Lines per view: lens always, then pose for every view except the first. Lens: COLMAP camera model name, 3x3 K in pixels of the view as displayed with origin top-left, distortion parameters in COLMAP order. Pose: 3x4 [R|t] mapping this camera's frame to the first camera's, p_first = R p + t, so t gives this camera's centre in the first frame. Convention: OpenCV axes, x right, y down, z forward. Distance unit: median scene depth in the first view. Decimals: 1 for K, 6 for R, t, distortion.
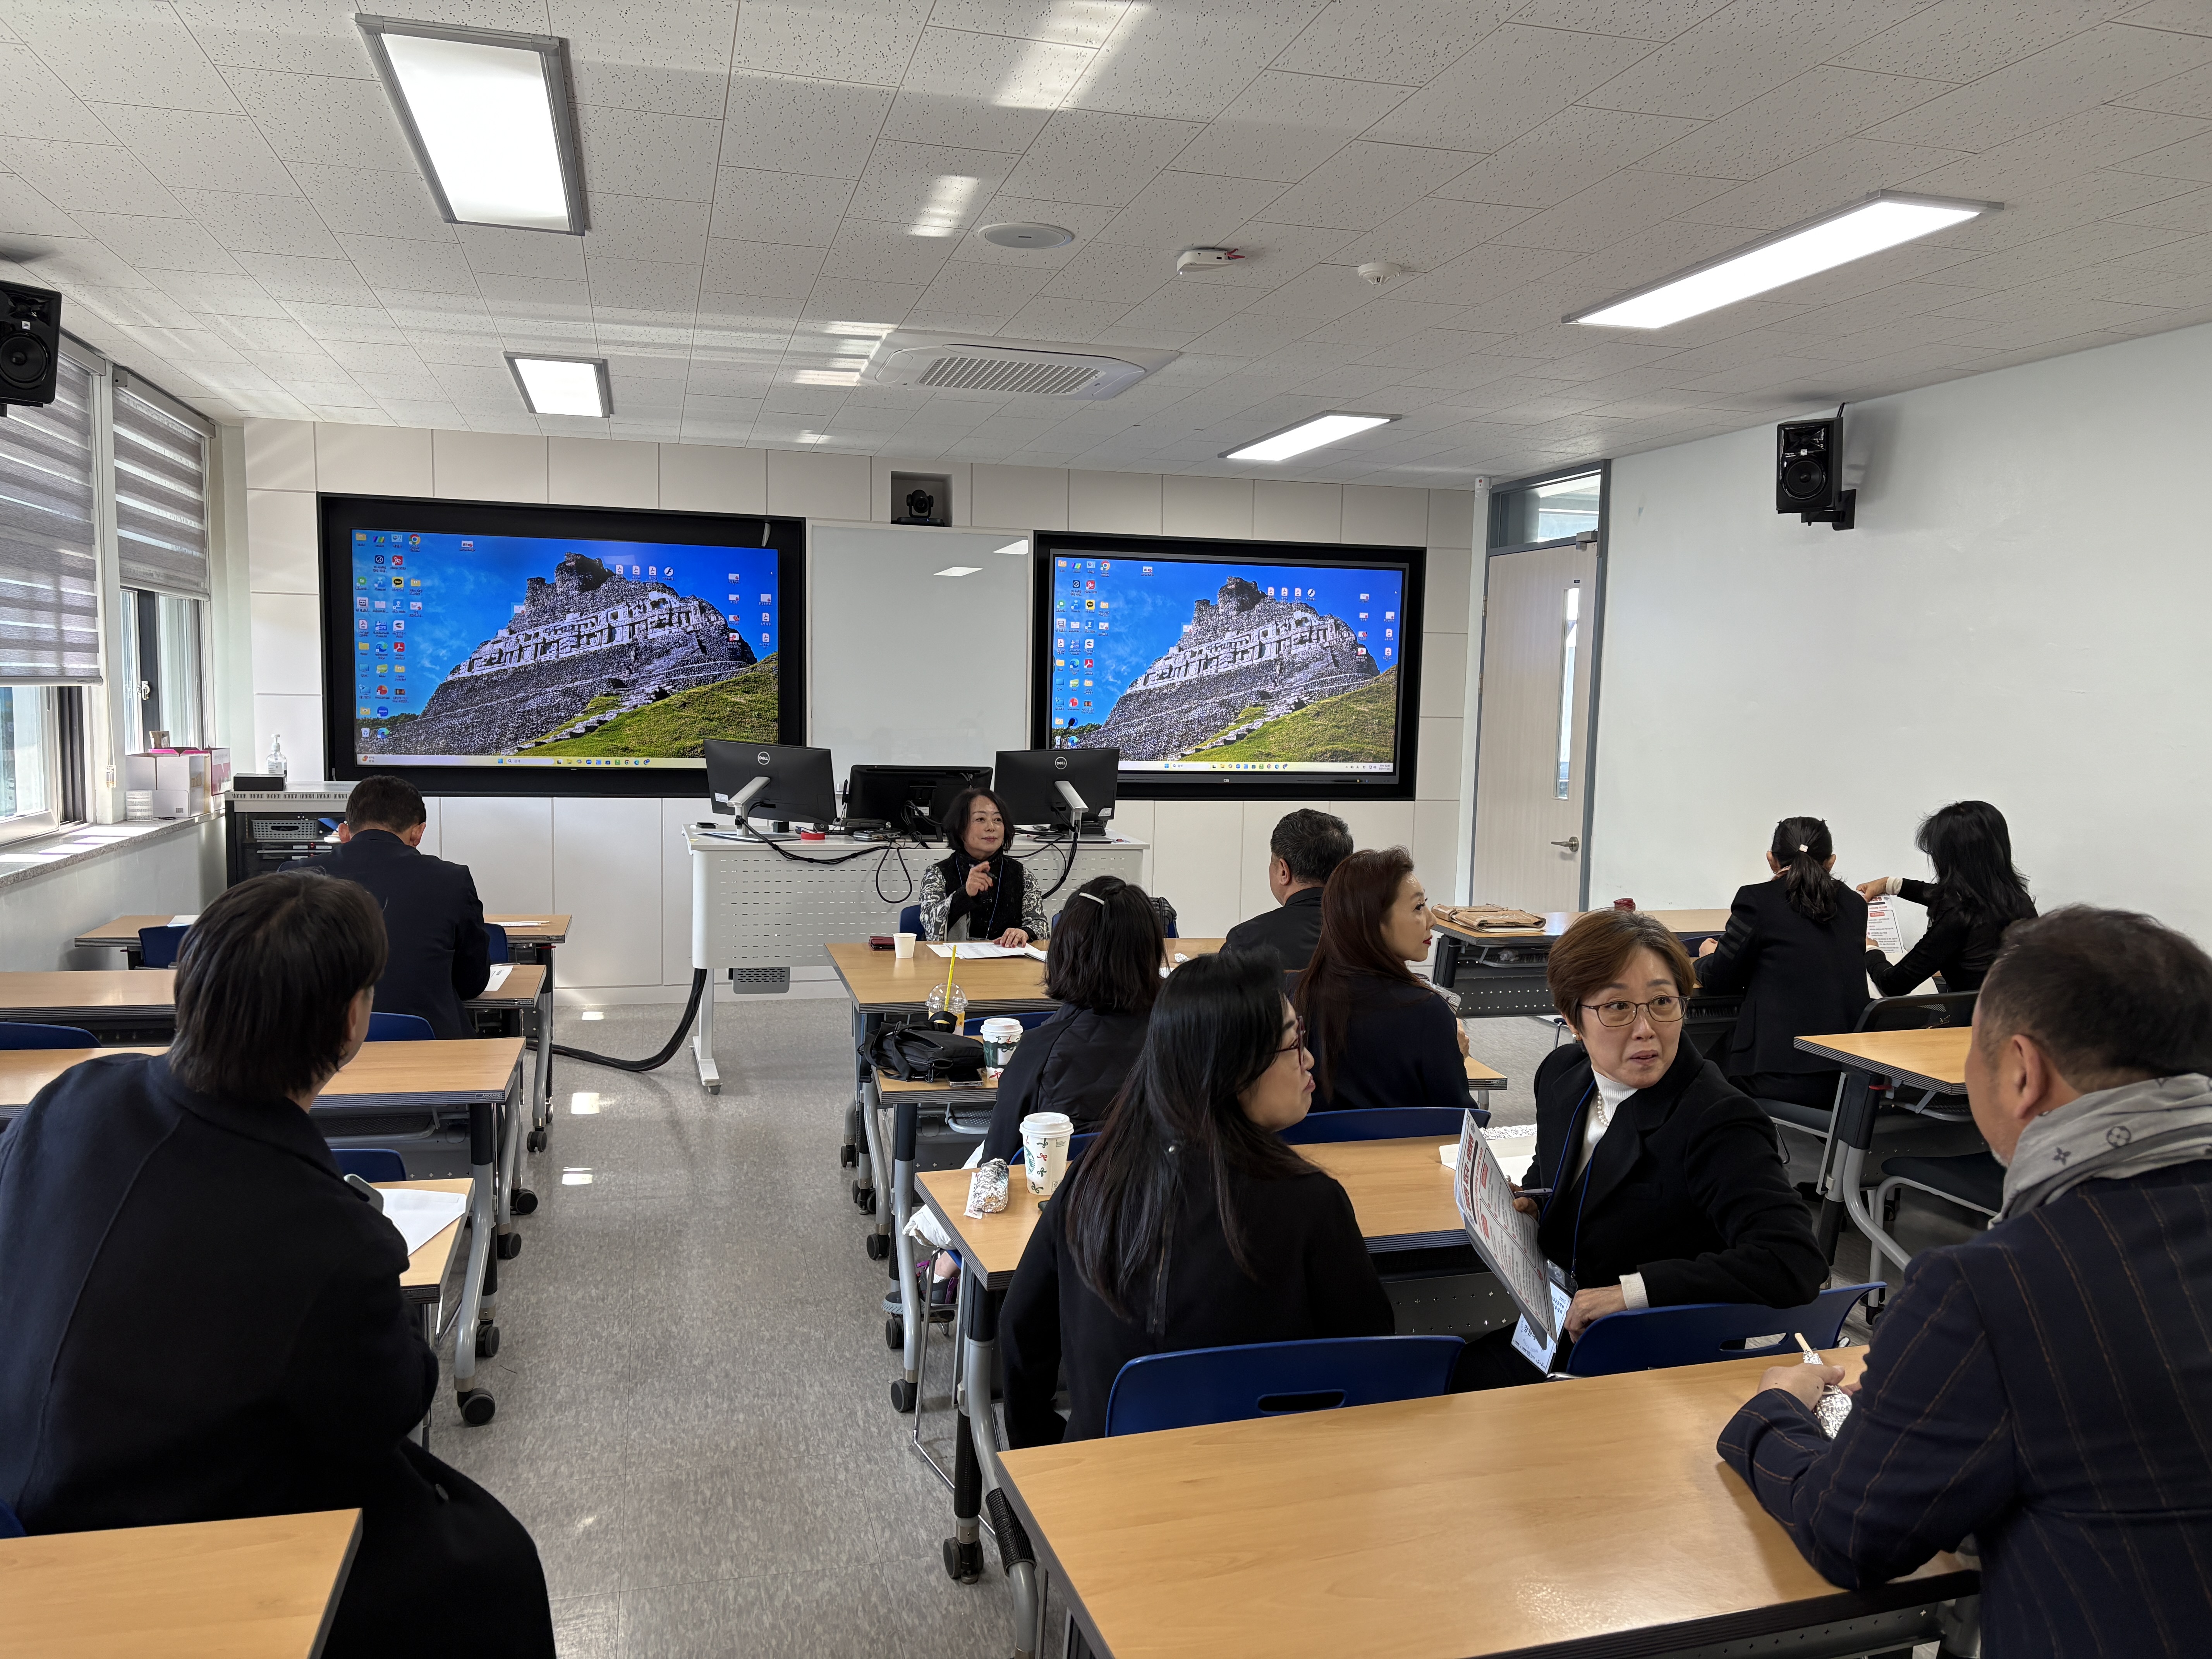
lens RADIAL K [[1665.1, 0, 1107.1], [0, 1665.1, 834.2], [0, 0, 1]] dist [0.041008, 0.000756]
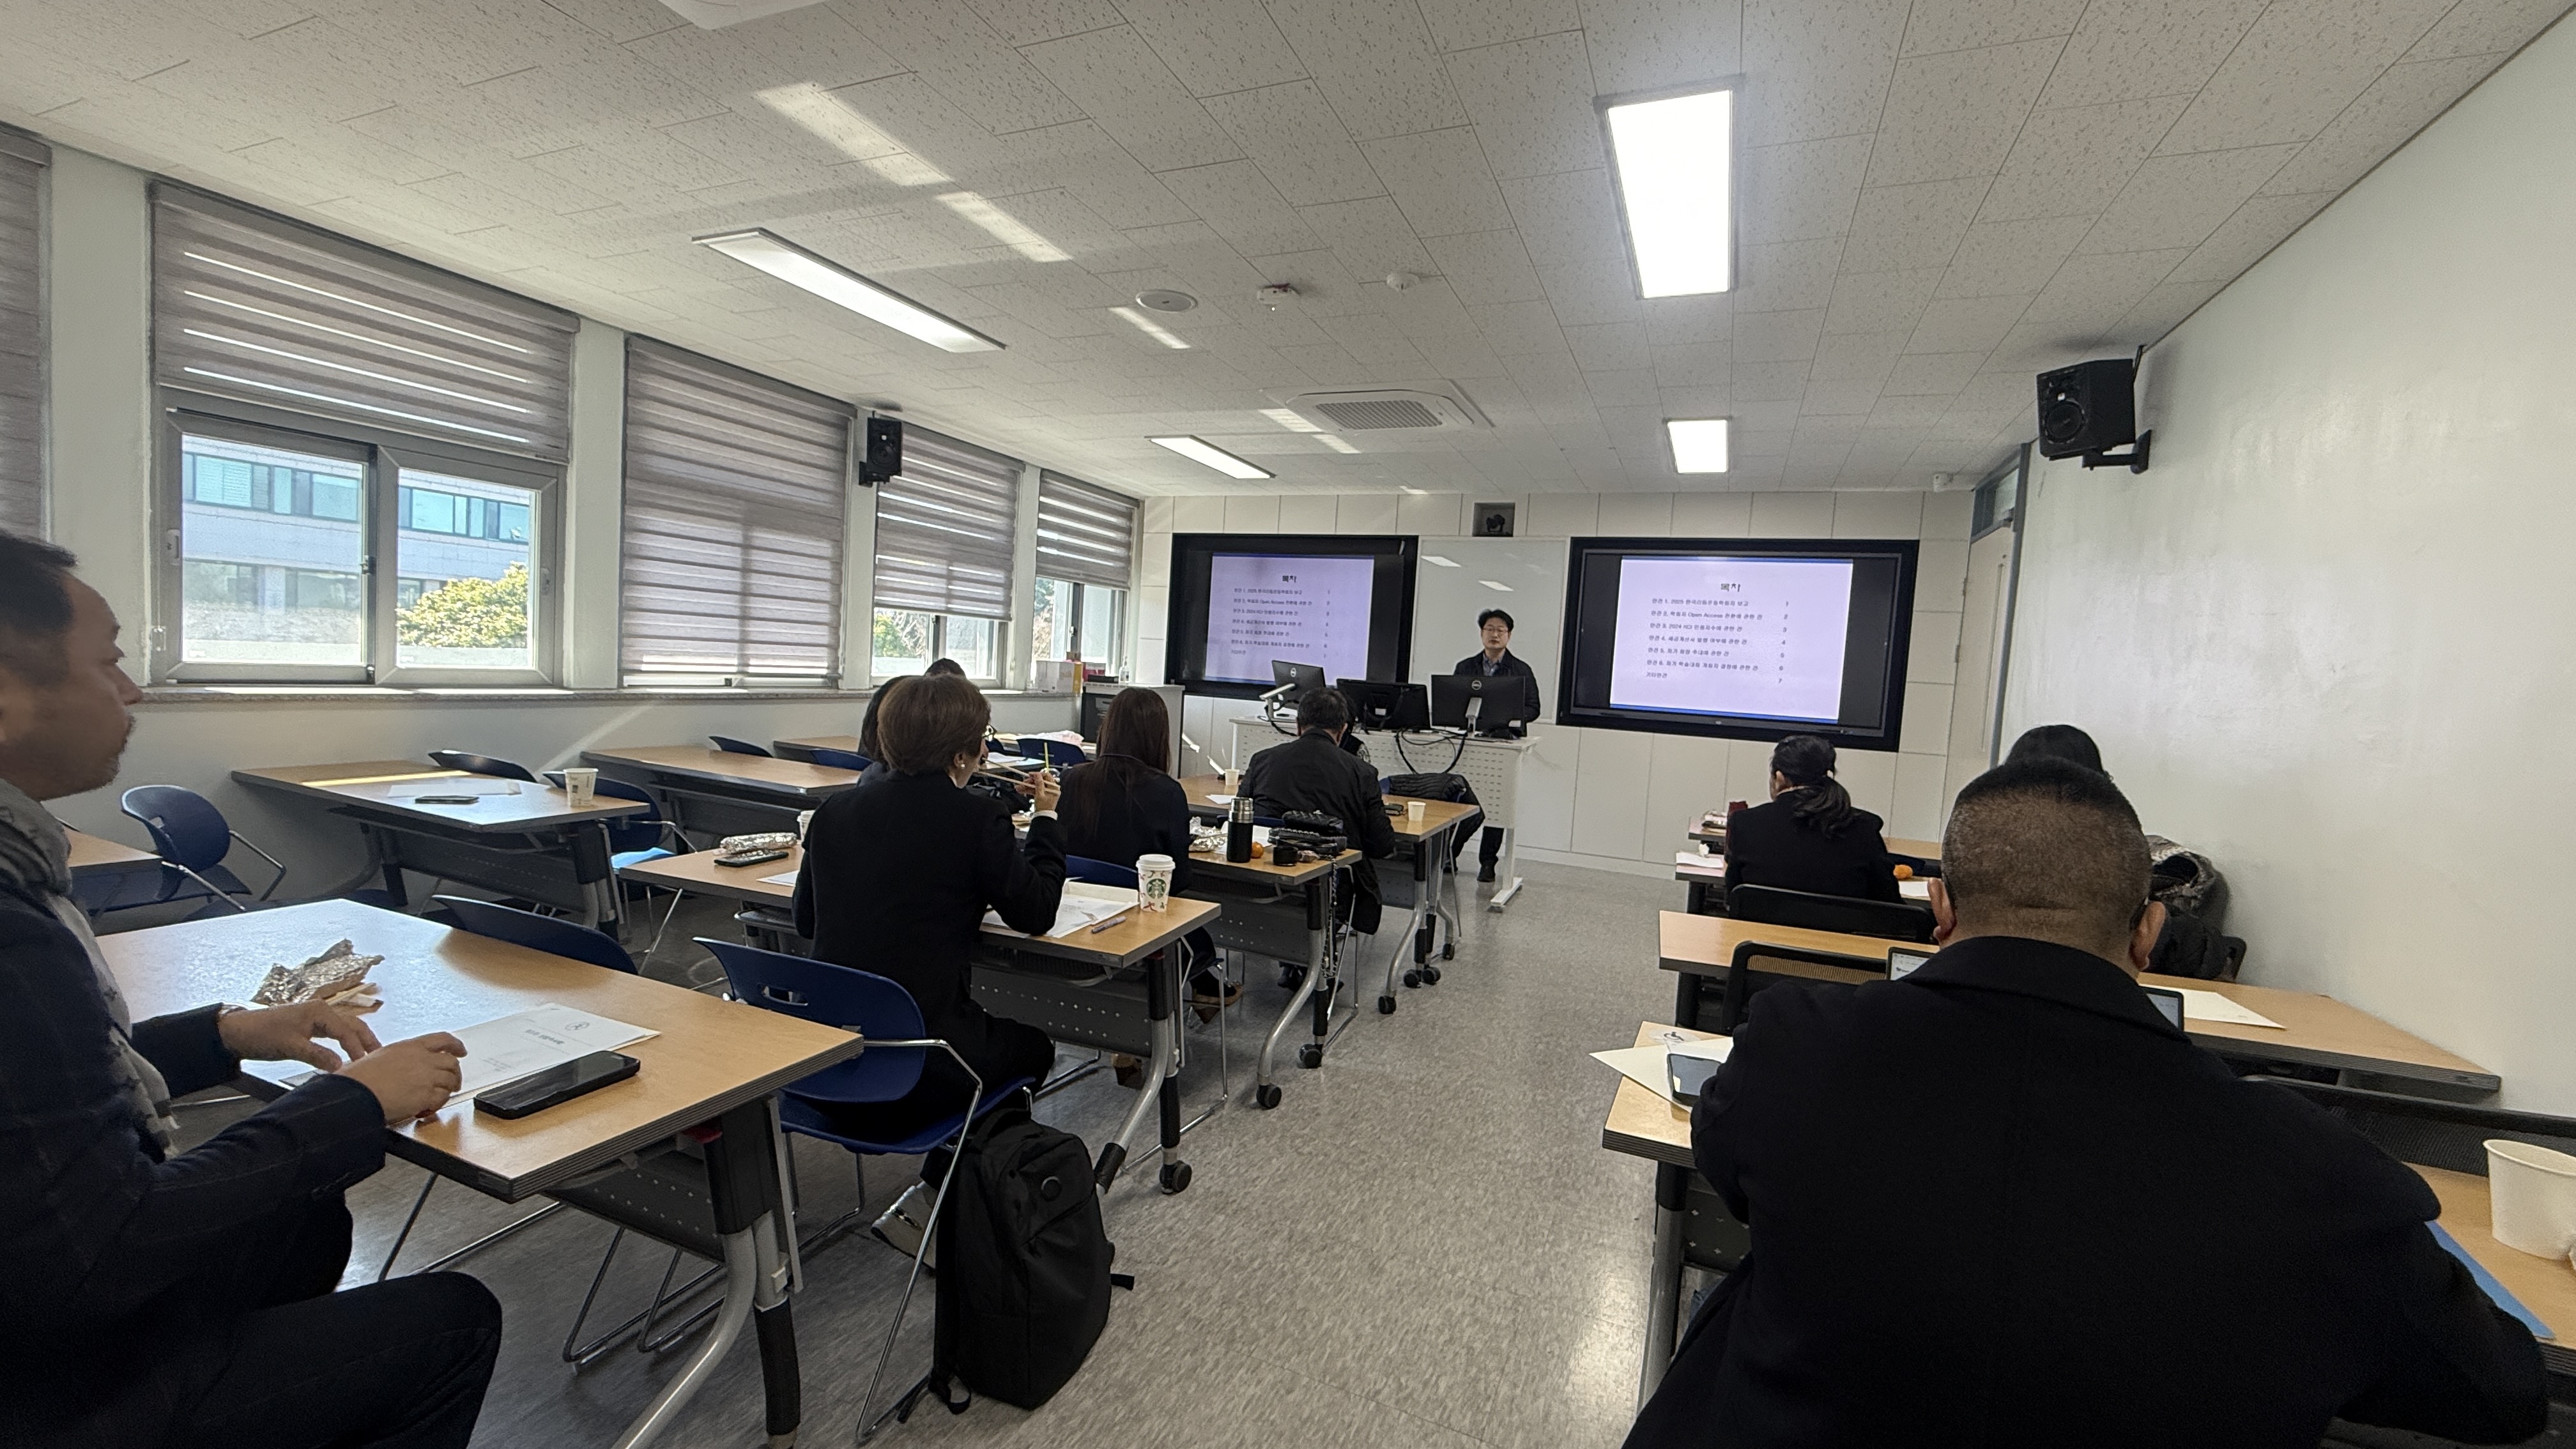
lens RADIAL K [[1028.9, 0, 1285.3], [0, 1028.9, 724.1], [0, 0, 1]] dist [-0.000225, 0.000004]
pose [[0.780093, 0.063029, -0.622481, 0.429343], [-0.100533, 0.994613, -0.025279, 0.031934], [0.617534, 0.082299, 0.782227, 0.227461]]
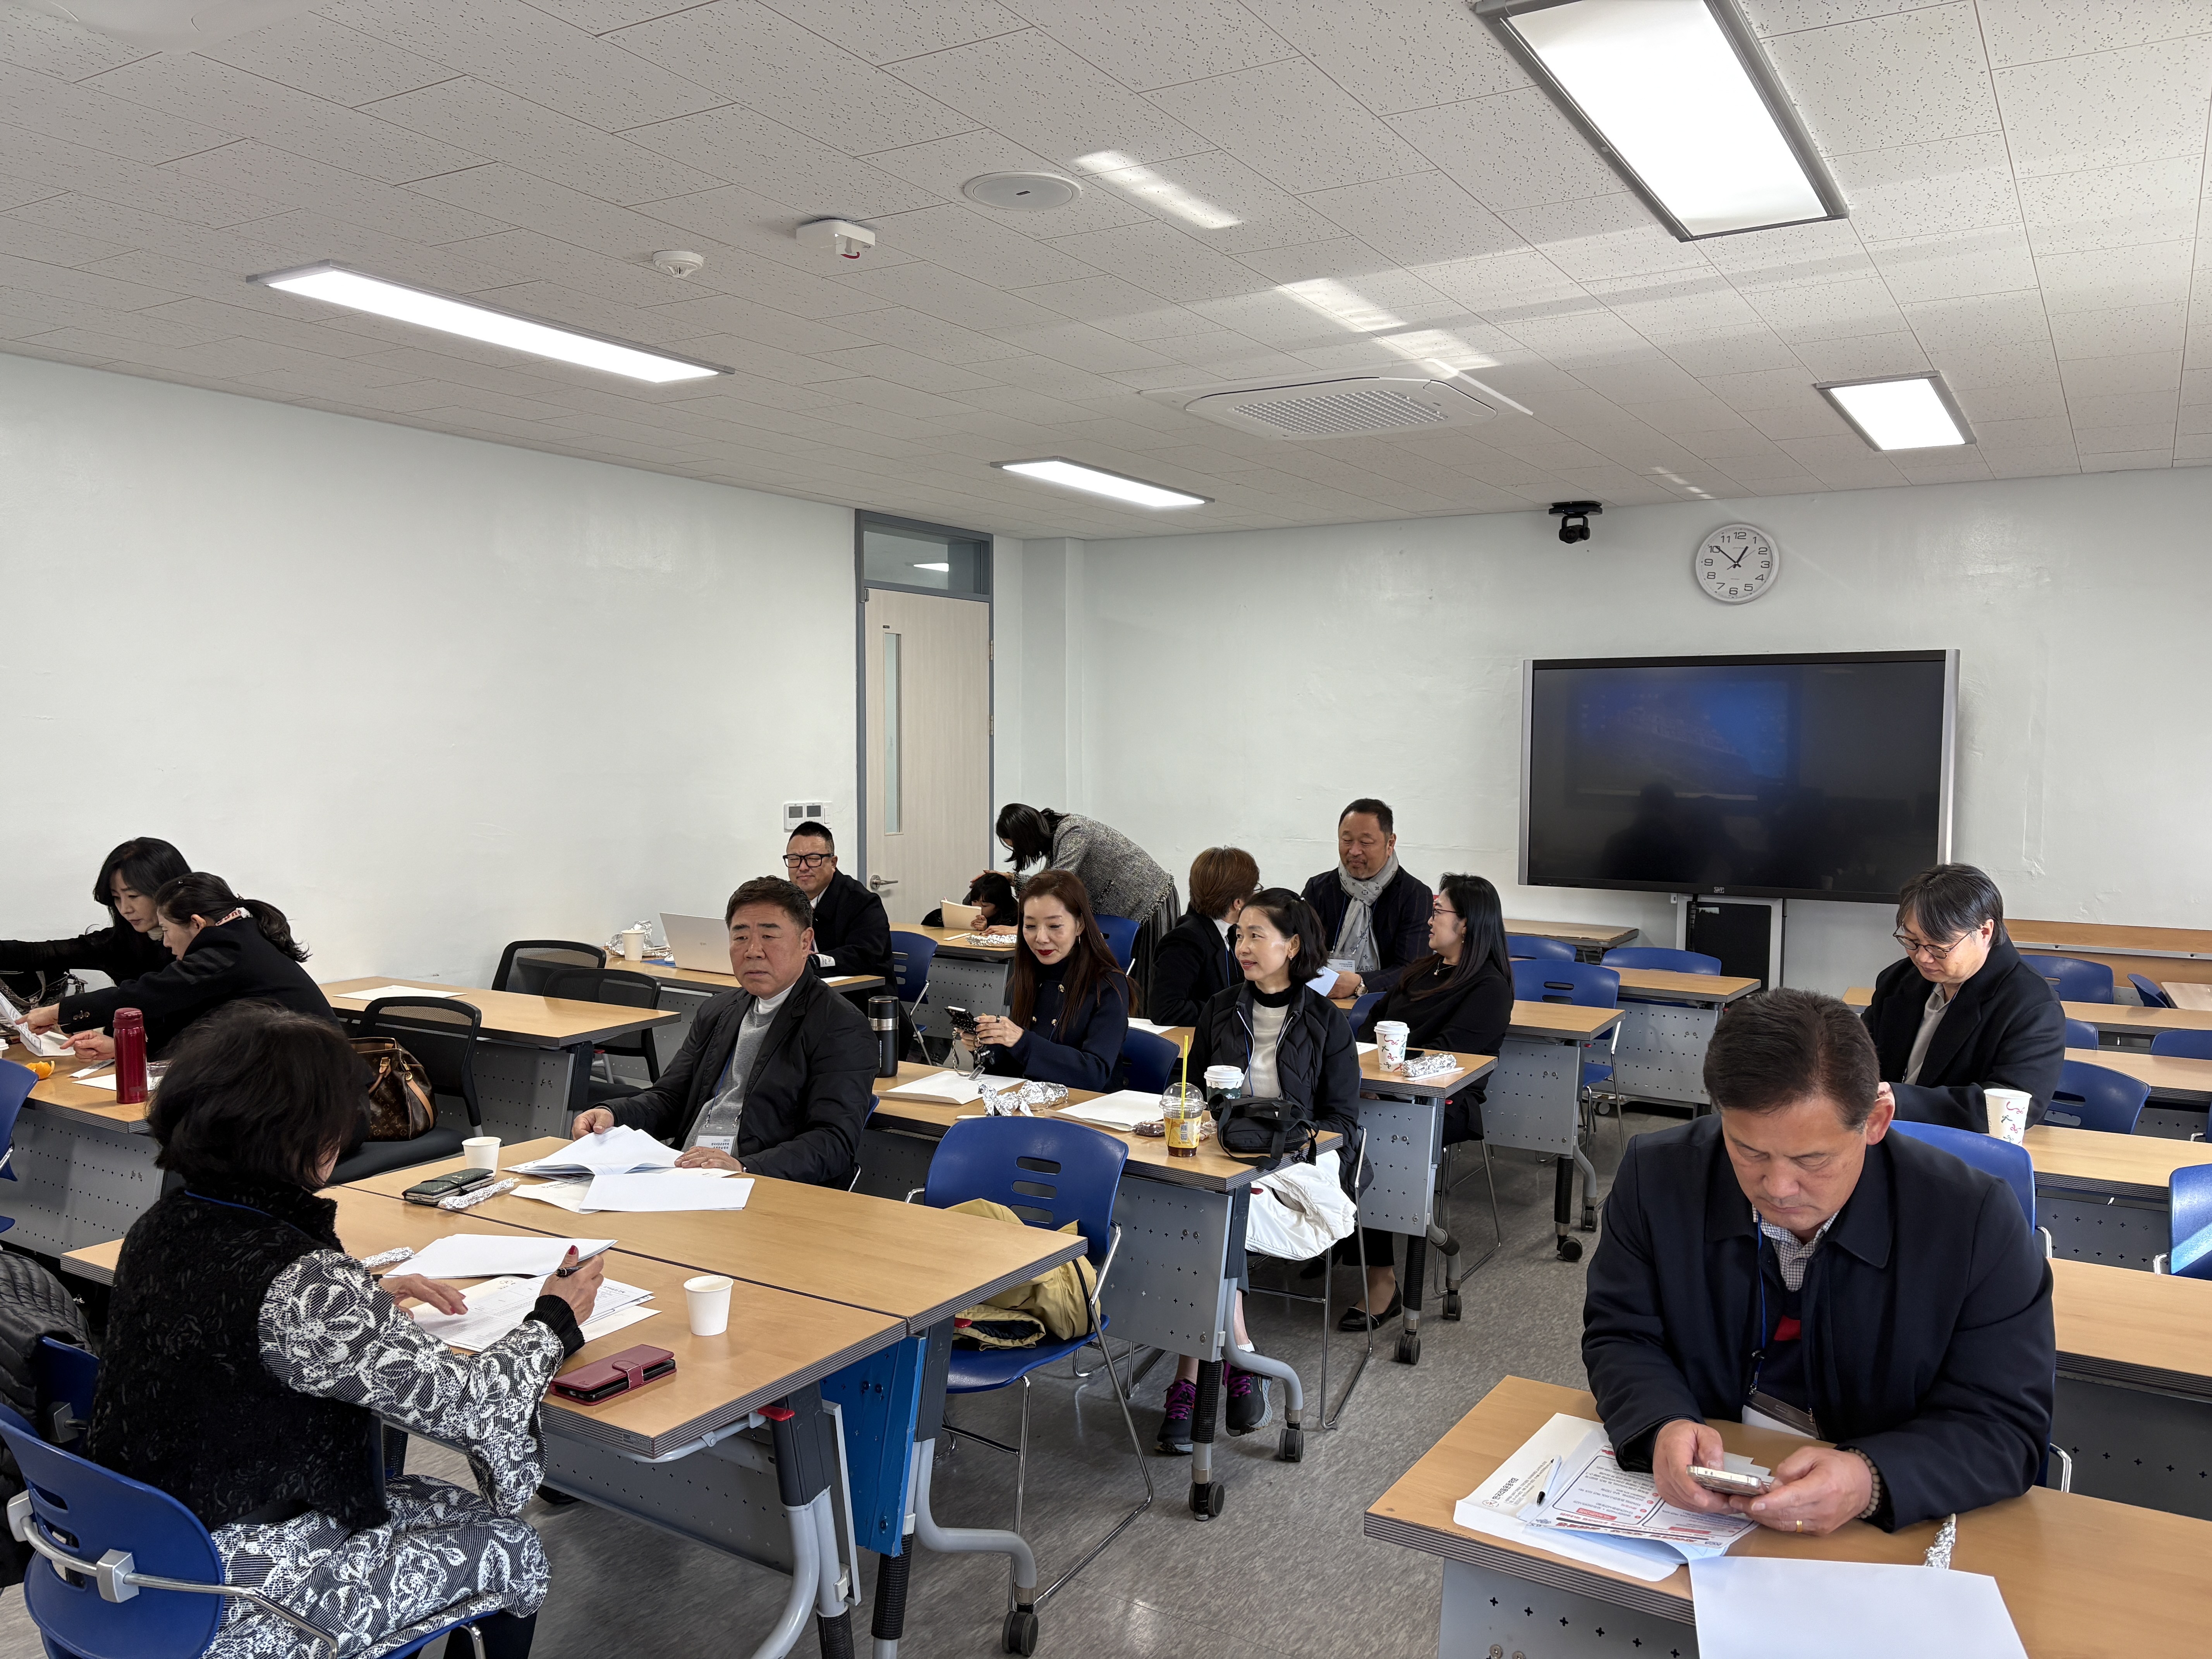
lens RADIAL K [[1665.1, 0, 1106.9], [0, 1665.1, 829.6], [0, 0, 1]] dist [0.041008, 0.000756]
pose [[-0.672915, -0.067268, 0.736655, -0.451288], [0.042505, 0.990695, 0.129292, -0.101667], [-0.738498, 0.118314, -0.663794, 1.007382]]
